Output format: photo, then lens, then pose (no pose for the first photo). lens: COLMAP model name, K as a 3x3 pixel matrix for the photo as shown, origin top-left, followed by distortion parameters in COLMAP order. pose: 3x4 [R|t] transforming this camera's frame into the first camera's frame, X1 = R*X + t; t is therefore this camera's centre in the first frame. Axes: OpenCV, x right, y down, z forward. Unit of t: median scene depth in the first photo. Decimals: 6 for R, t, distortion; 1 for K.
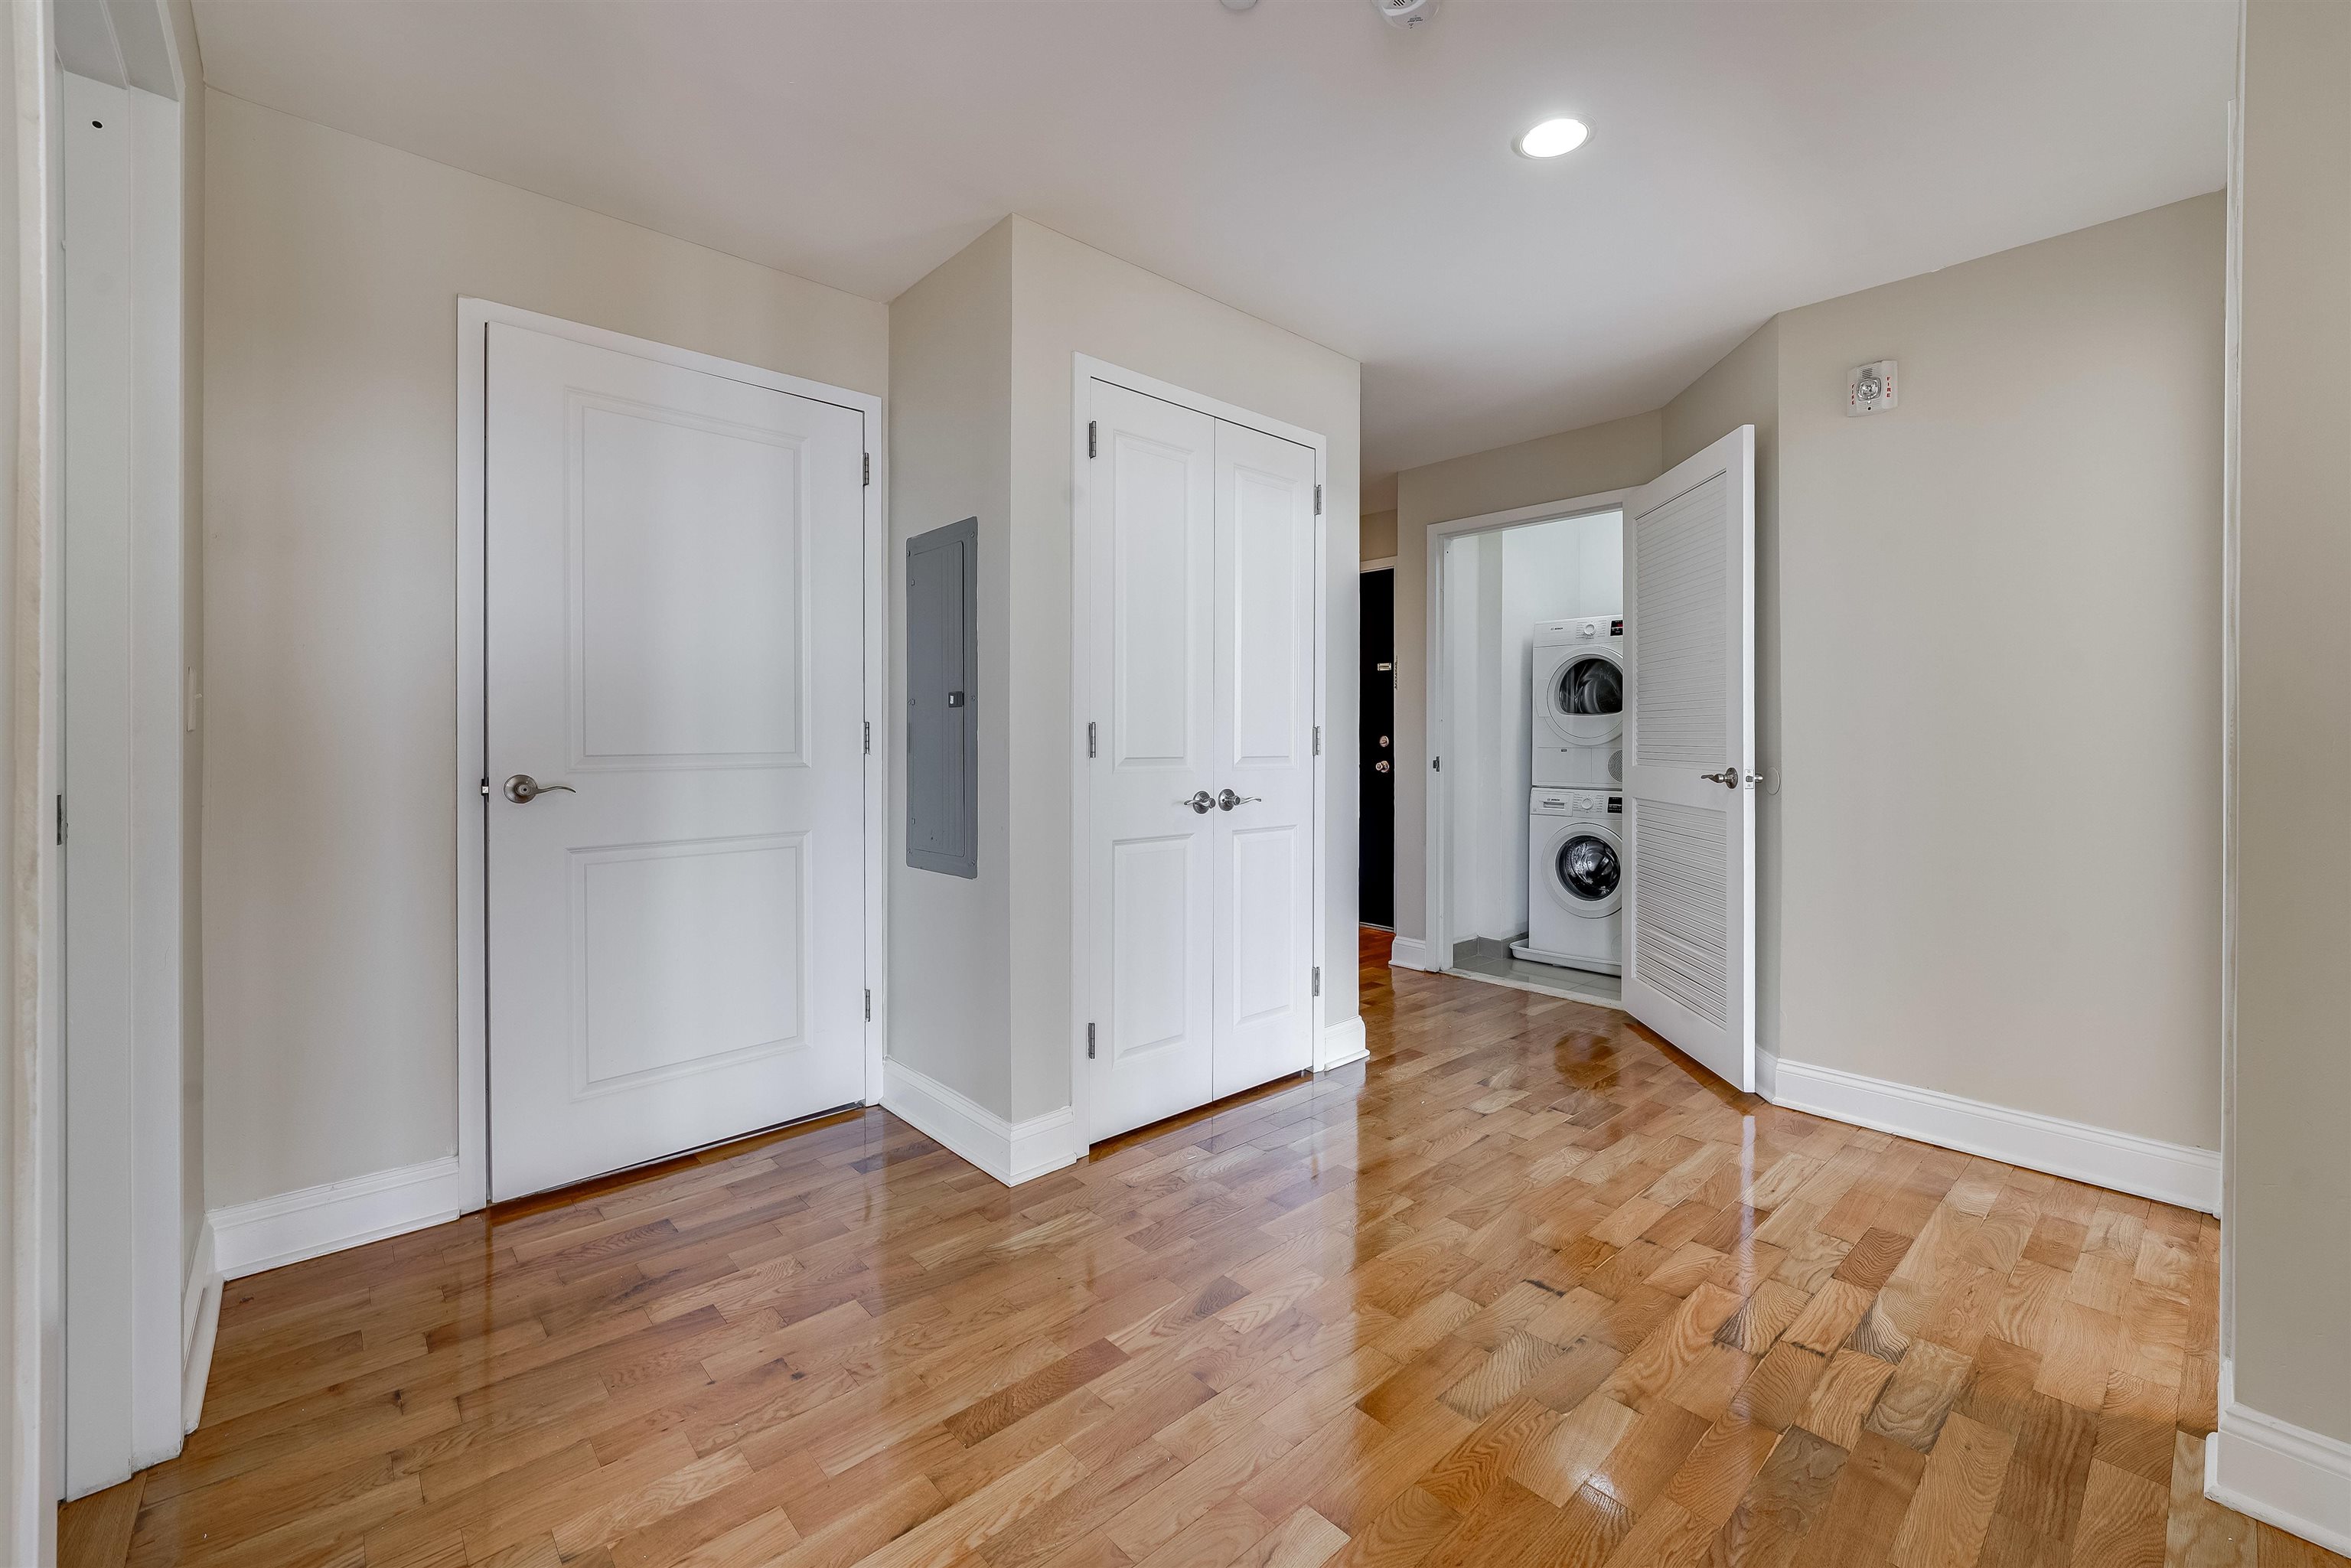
lens RADIAL K [[954.6, 0, 1185.7], [0, 954.6, 763.0], [0, 0, 1]] dist [-0.013923, 0.003798]
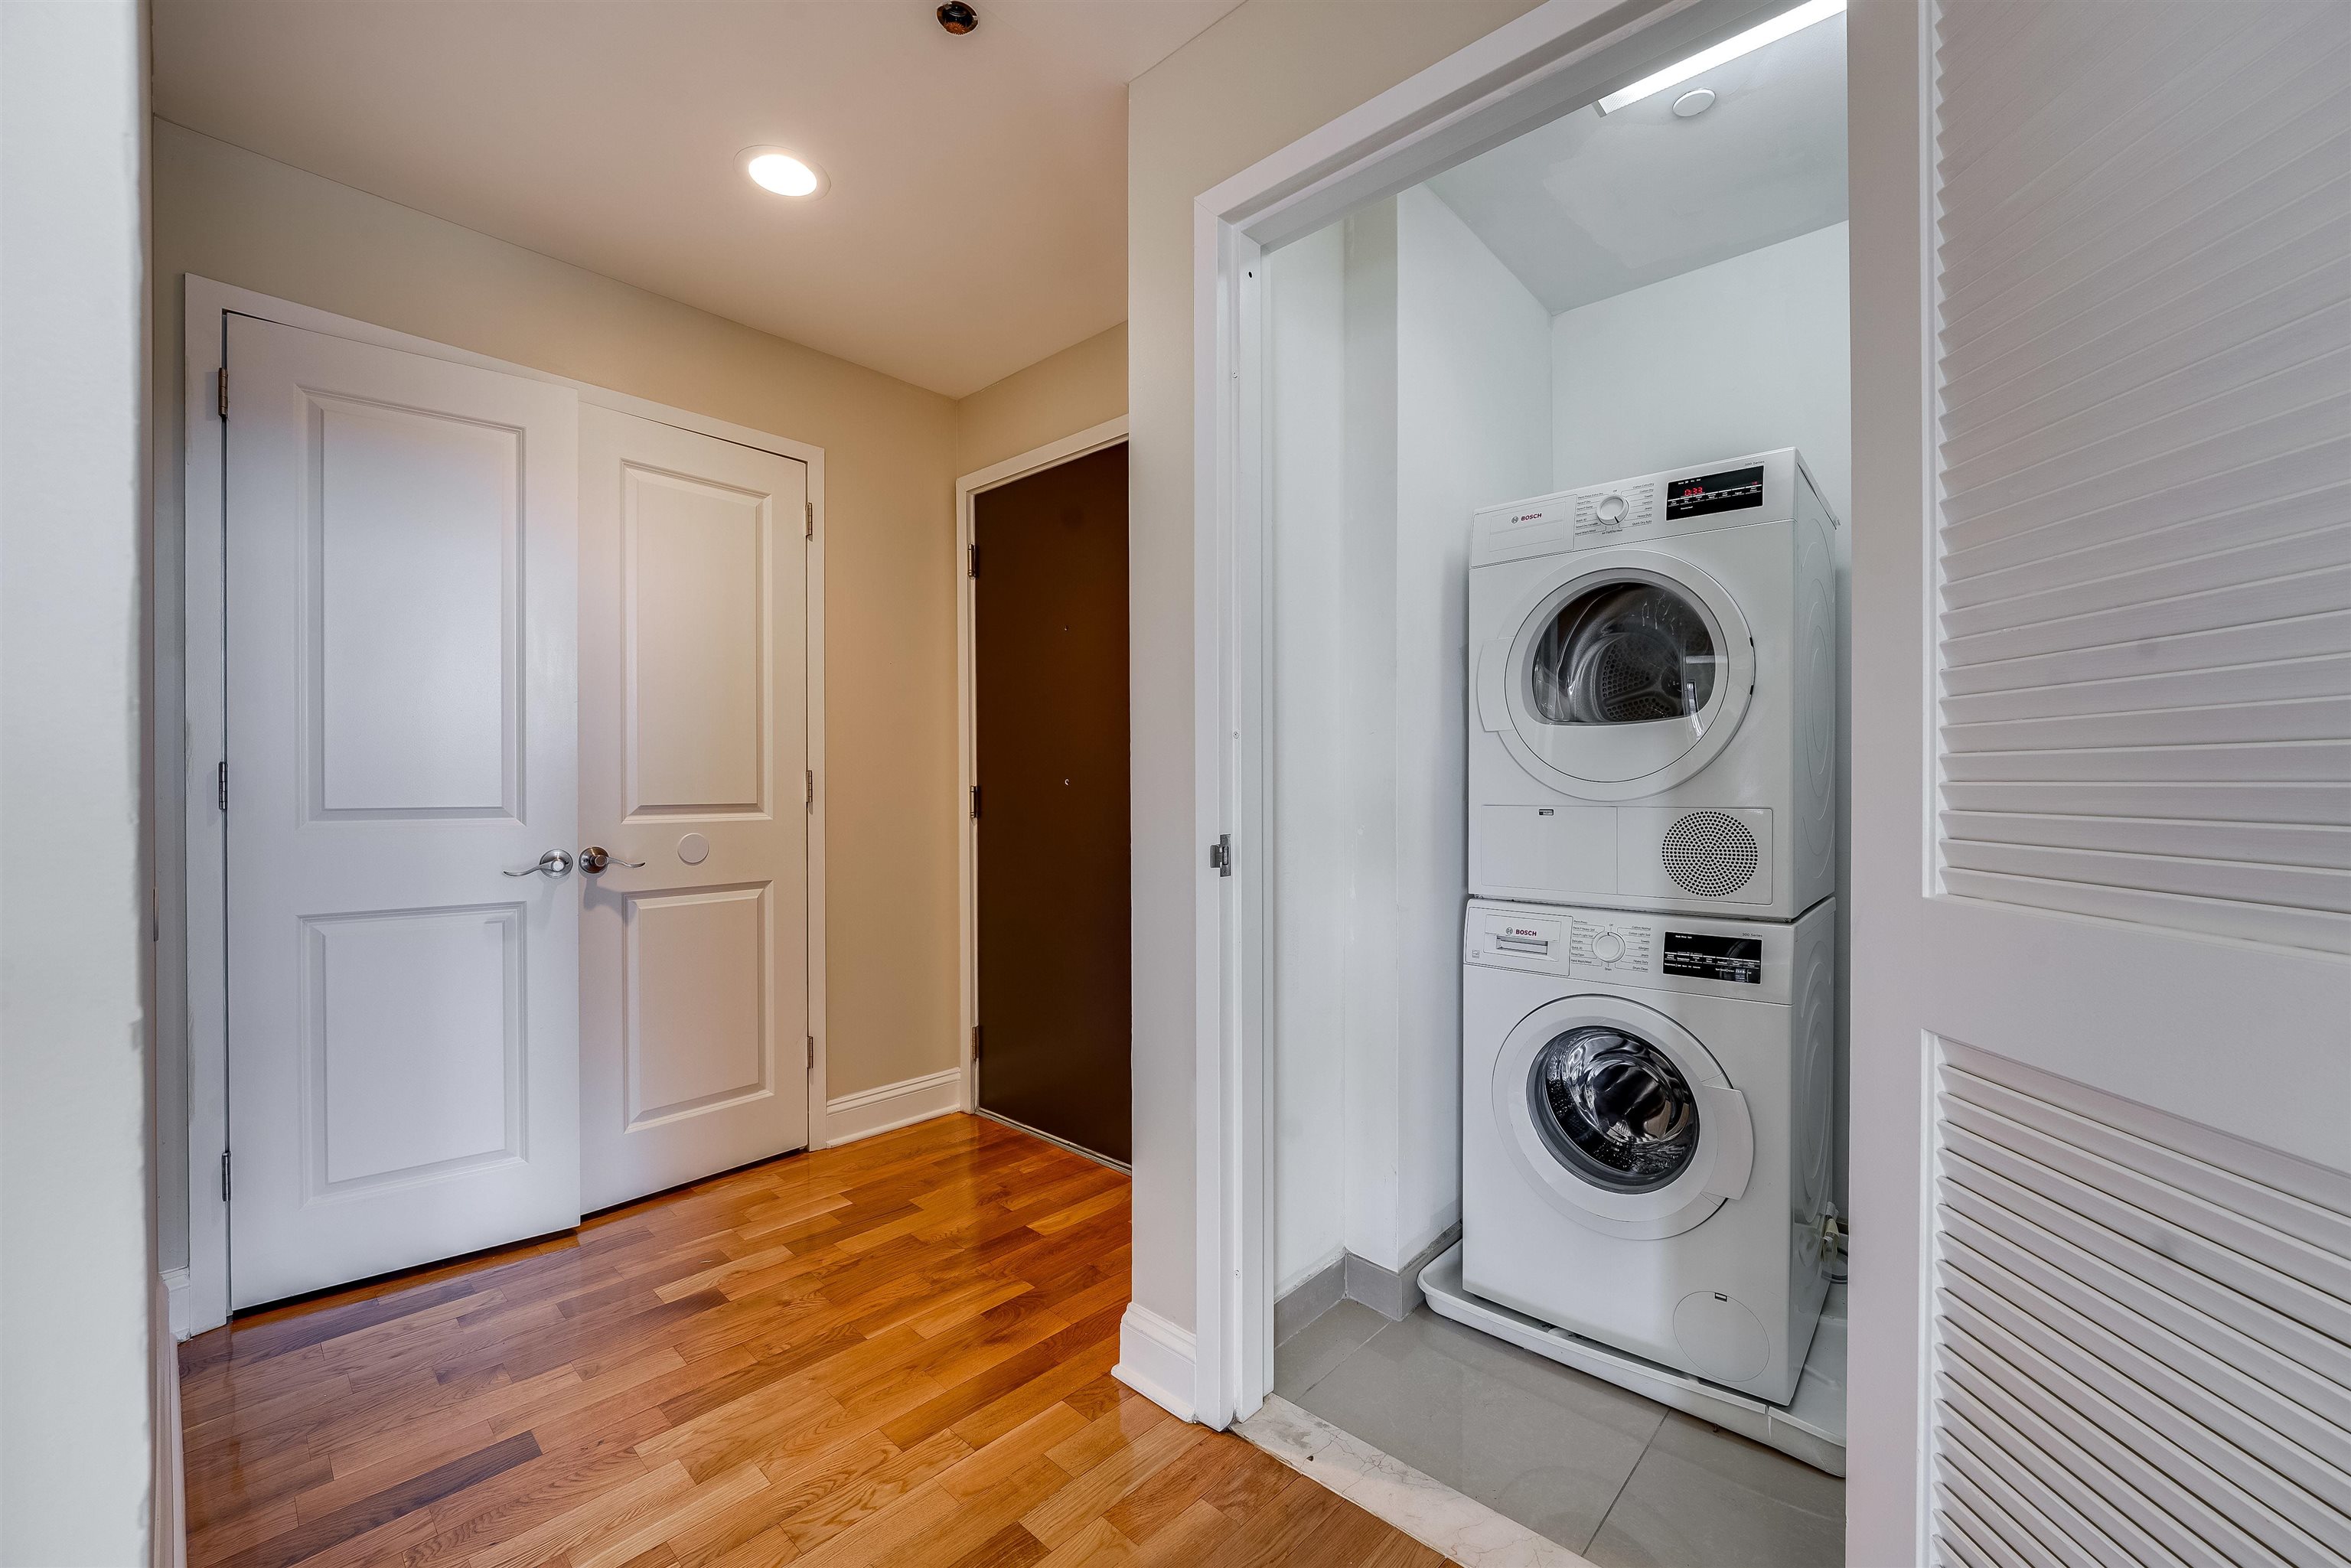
lens RADIAL K [[954.6, 0, 1174.1], [0, 954.6, 780.6], [0, 0, 1]] dist [-0.013923, 0.003798]
pose [[0.996842, -0.004748, 0.079274, 0.205152], [0.005305, 0.999963, -0.006821, -0.024342], [-0.079238, 0.007220, 0.996830, 0.603727]]
